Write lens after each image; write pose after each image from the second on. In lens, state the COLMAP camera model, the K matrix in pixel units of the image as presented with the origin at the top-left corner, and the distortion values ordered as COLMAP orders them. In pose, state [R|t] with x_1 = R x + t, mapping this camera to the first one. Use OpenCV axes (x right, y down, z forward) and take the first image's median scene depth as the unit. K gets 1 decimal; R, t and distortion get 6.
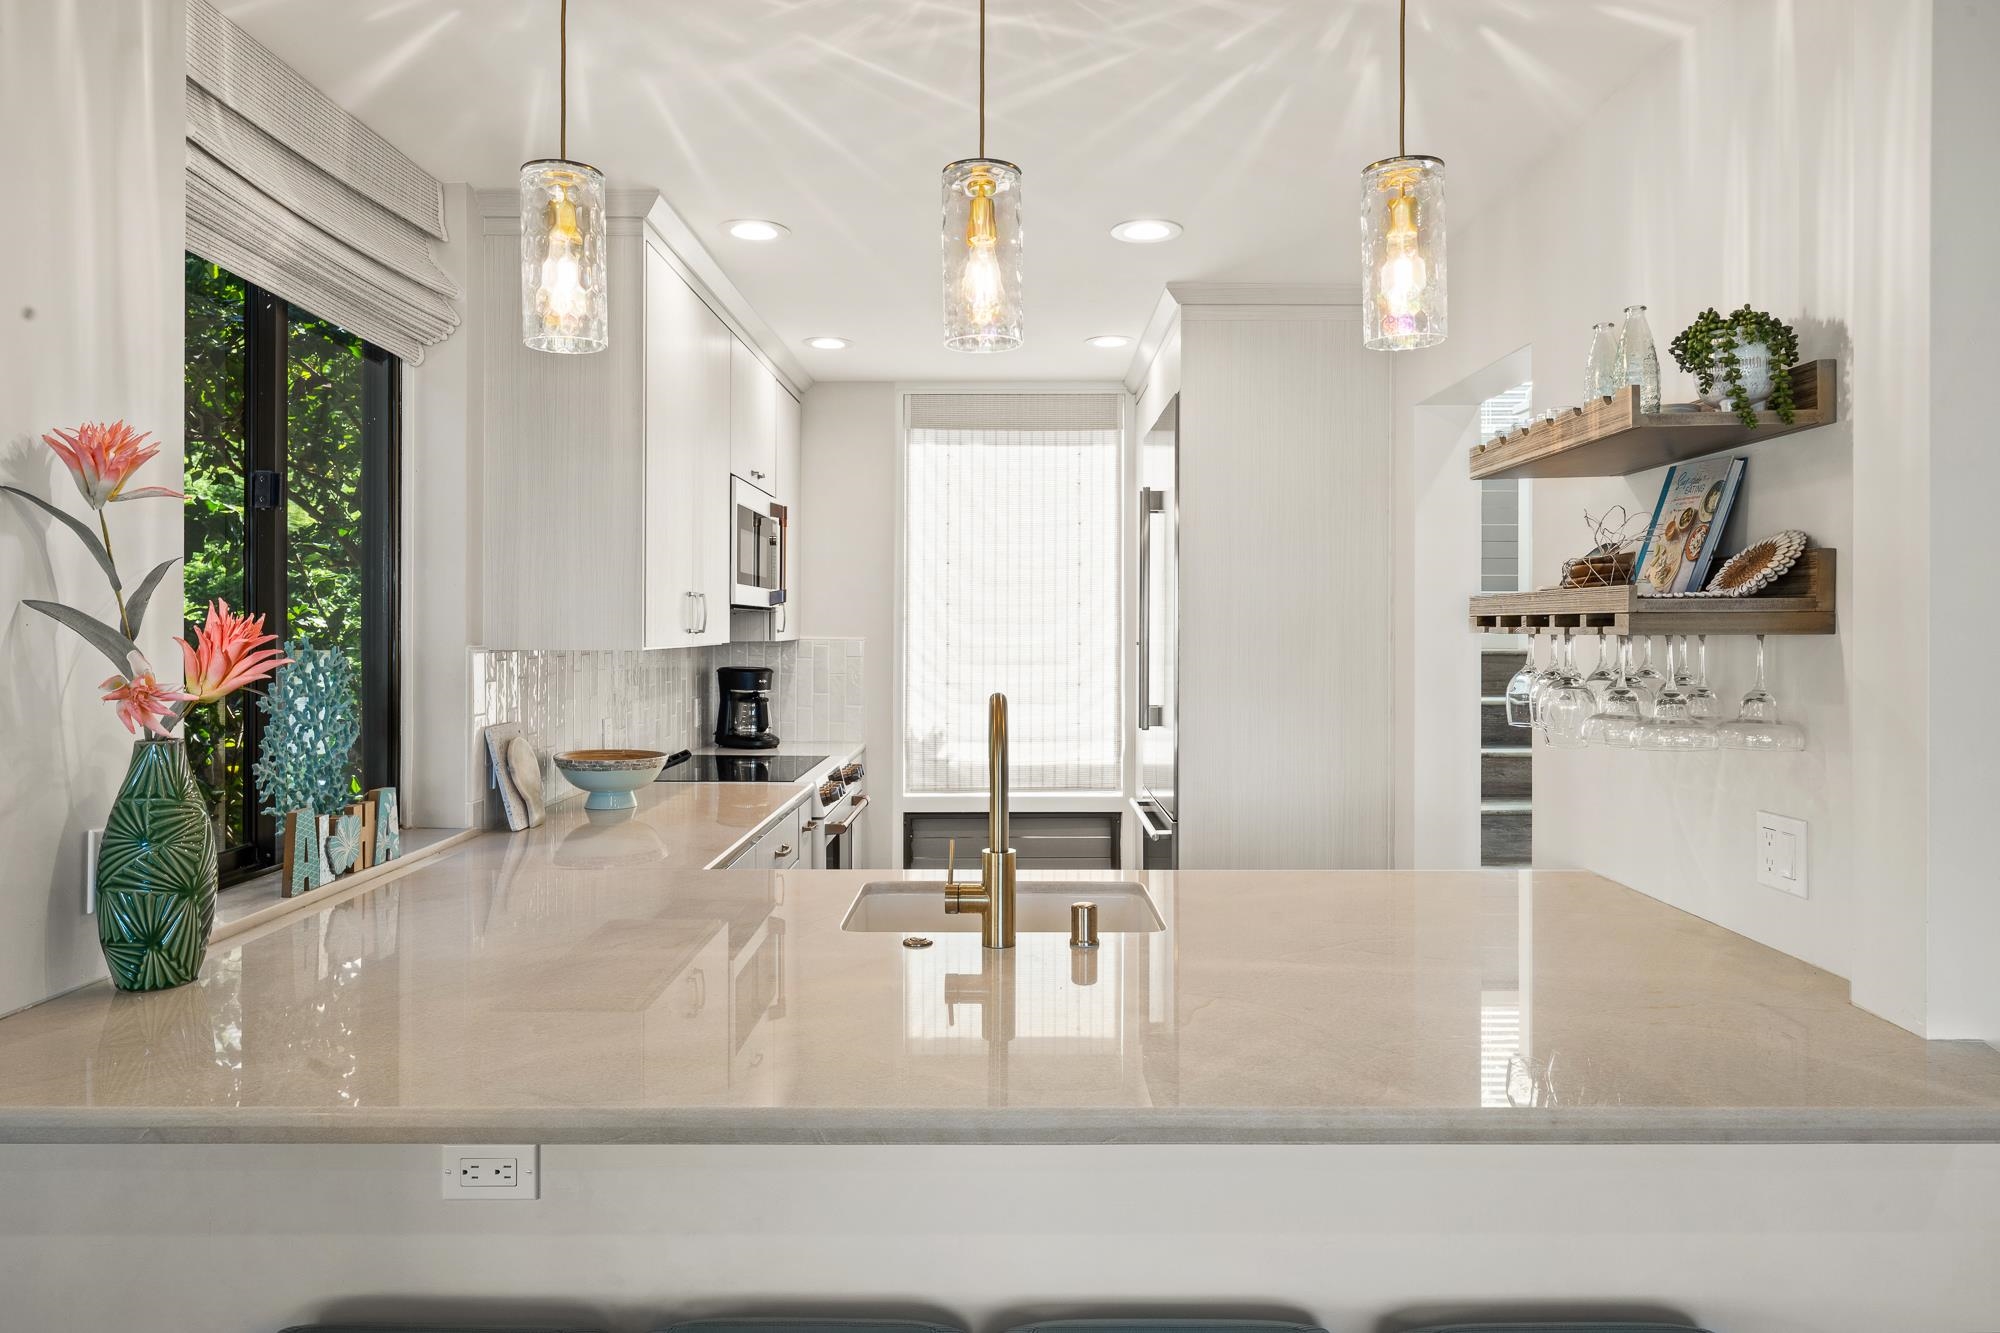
lens RADIAL K [[1307.0, 0, 1000.0], [0, 1307.0, 666.5], [0, 0, 1]] dist [0.009340, -0.001678]
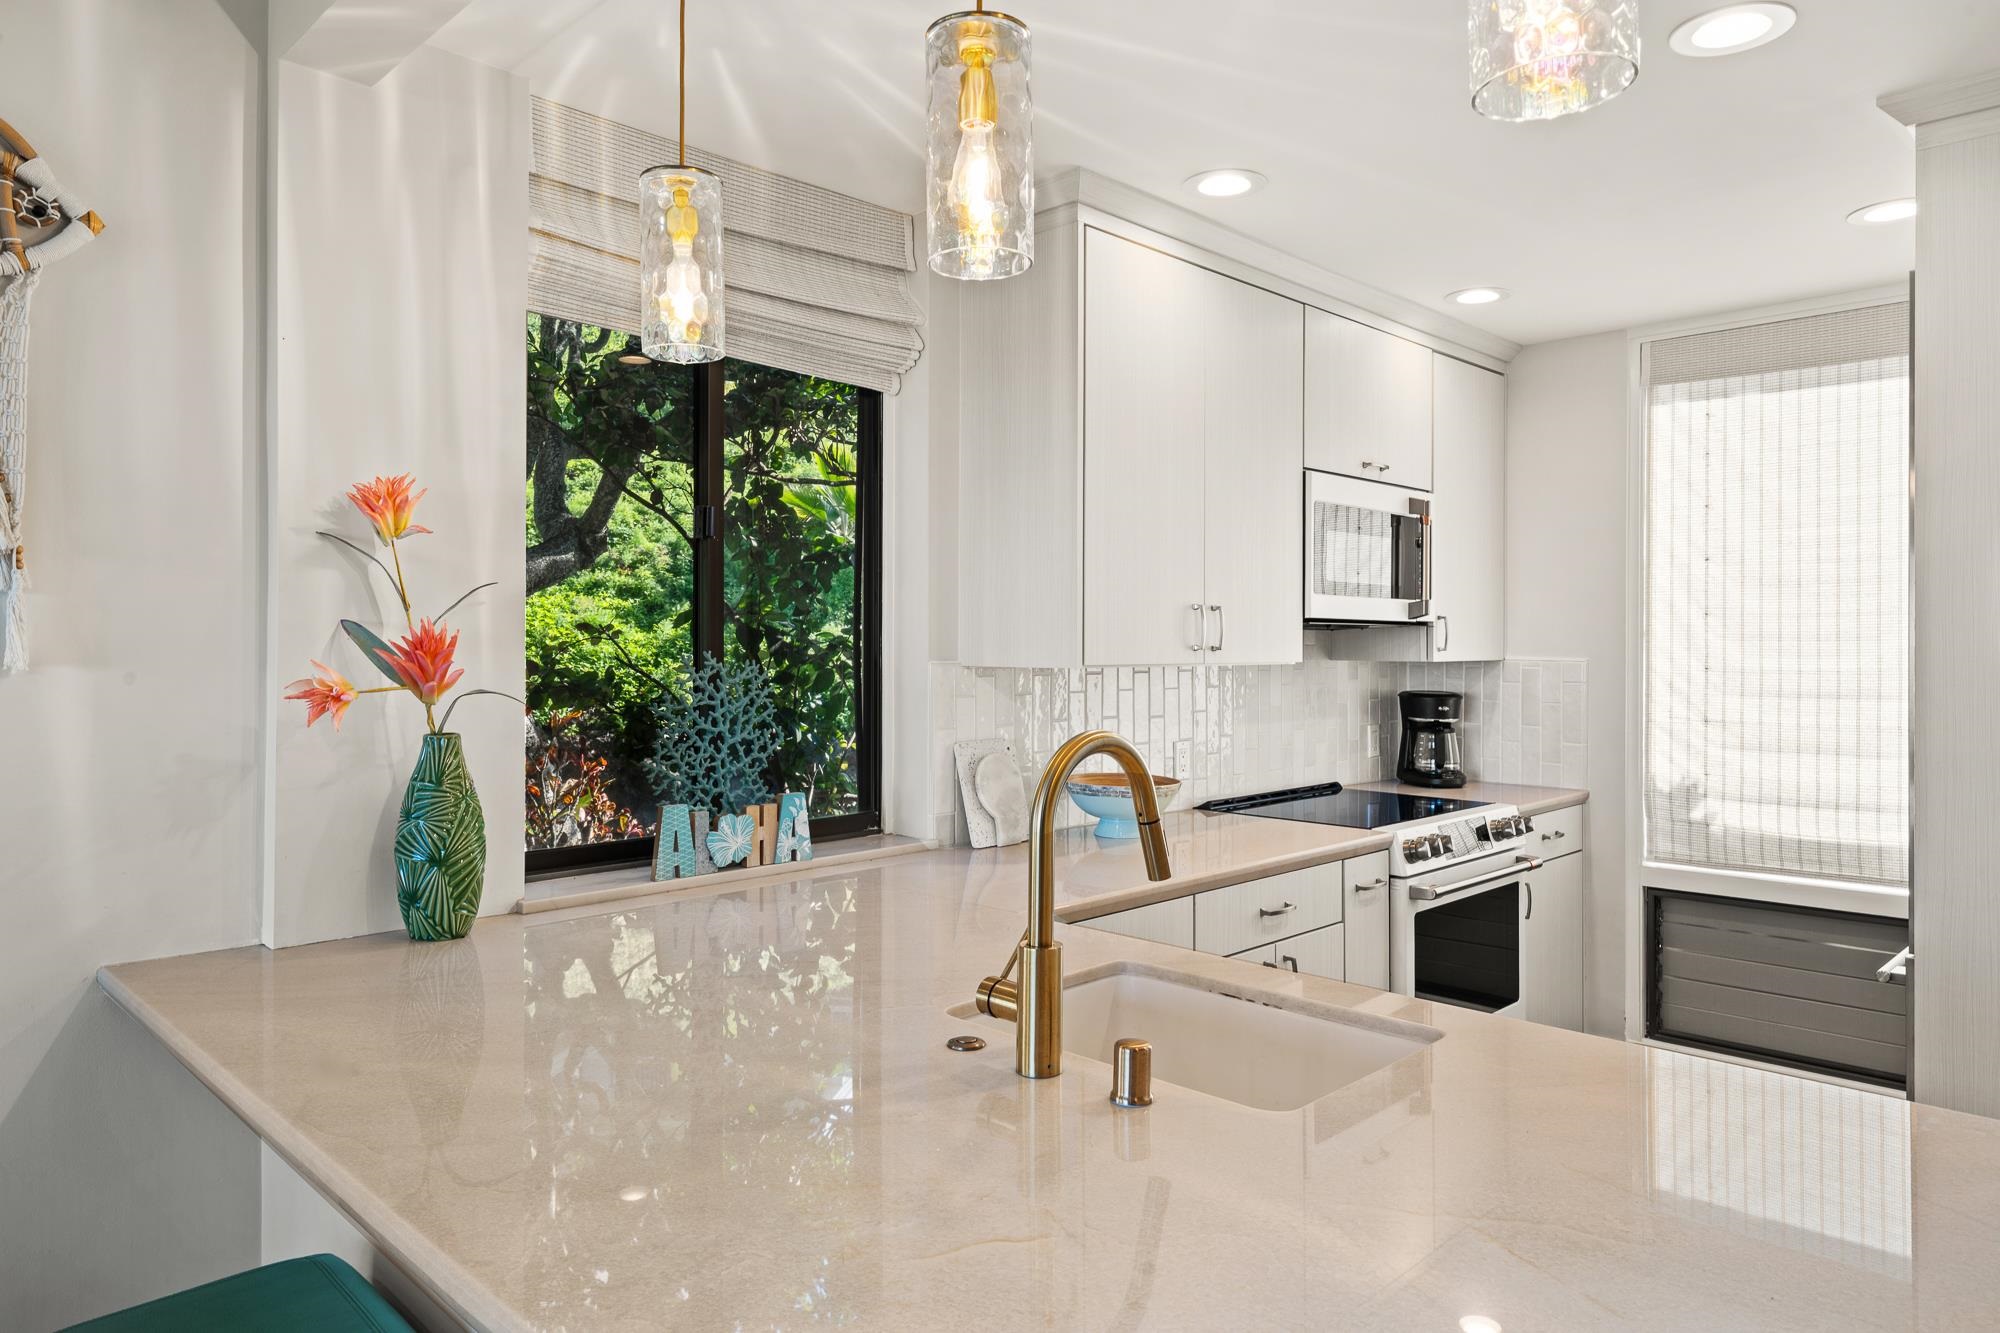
lens RADIAL K [[1307.0, 0, 1000.0], [0, 1307.0, 666.5], [0, 0, 1]] dist [0.009340, -0.001678]
pose [[0.700186, 0.012823, -0.713845, 0.220849], [-0.023603, 0.999708, -0.005193, -0.004666], [0.713570, 0.020486, 0.700285, 0.198756]]
